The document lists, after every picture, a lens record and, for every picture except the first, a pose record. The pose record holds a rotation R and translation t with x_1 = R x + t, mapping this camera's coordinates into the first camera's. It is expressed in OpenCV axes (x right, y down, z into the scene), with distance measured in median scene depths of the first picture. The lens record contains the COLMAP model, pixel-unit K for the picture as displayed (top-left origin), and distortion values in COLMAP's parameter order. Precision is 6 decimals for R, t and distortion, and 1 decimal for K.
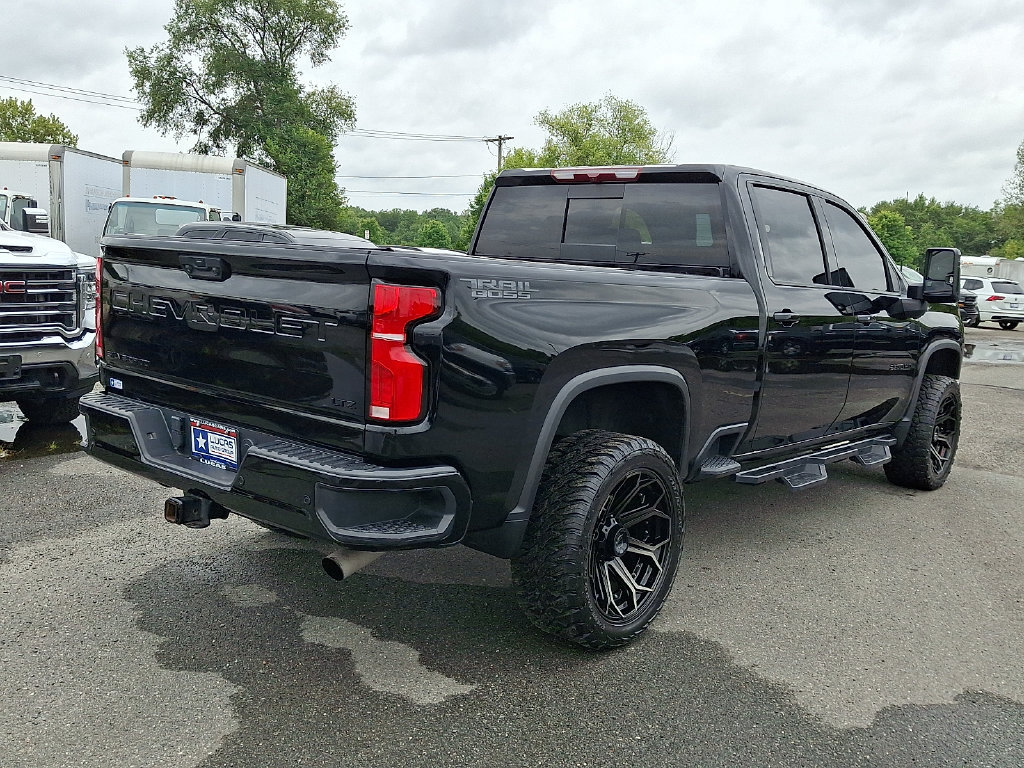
lens RADIAL K [[910.1, 0, 512.0], [0, 910.1, 384.0], [0, 0, 1]] dist [0.129674, -0.244041]
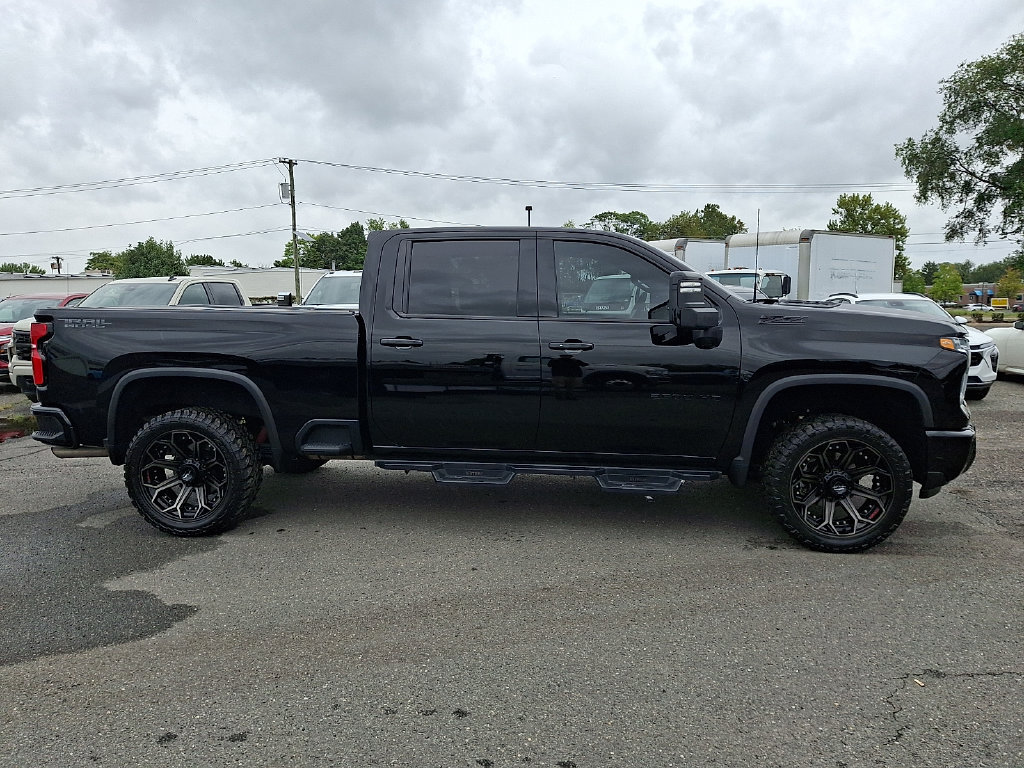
lens RADIAL K [[753.1, 0, 512.0], [0, 753.1, 384.0], [0, 0, 1]] dist [-0.003758, -0.002878]
pose [[0.586040, 0.034743, -0.809537, 1.308587], [-0.072966, 0.997284, -0.010020, -0.016224], [0.806990, 0.064941, 0.586984, 0.554242]]
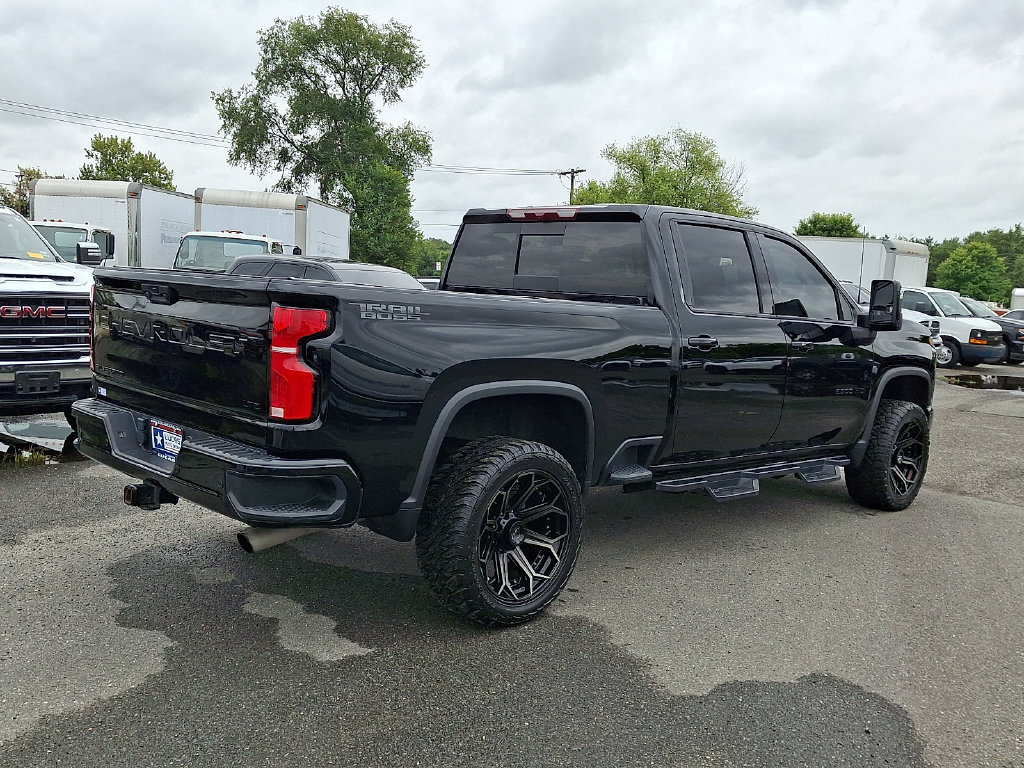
lens RADIAL K [[906.4, 0, 511.5], [0, 906.4, 389.1], [0, 0, 1]] dist [0.144070, -0.286436]
pose [[0.996331, 0.012062, -0.084725, 0.172503], [-0.014375, 0.999539, -0.026745, 0.018220], [0.084363, 0.027865, 0.996045, -0.119864]]
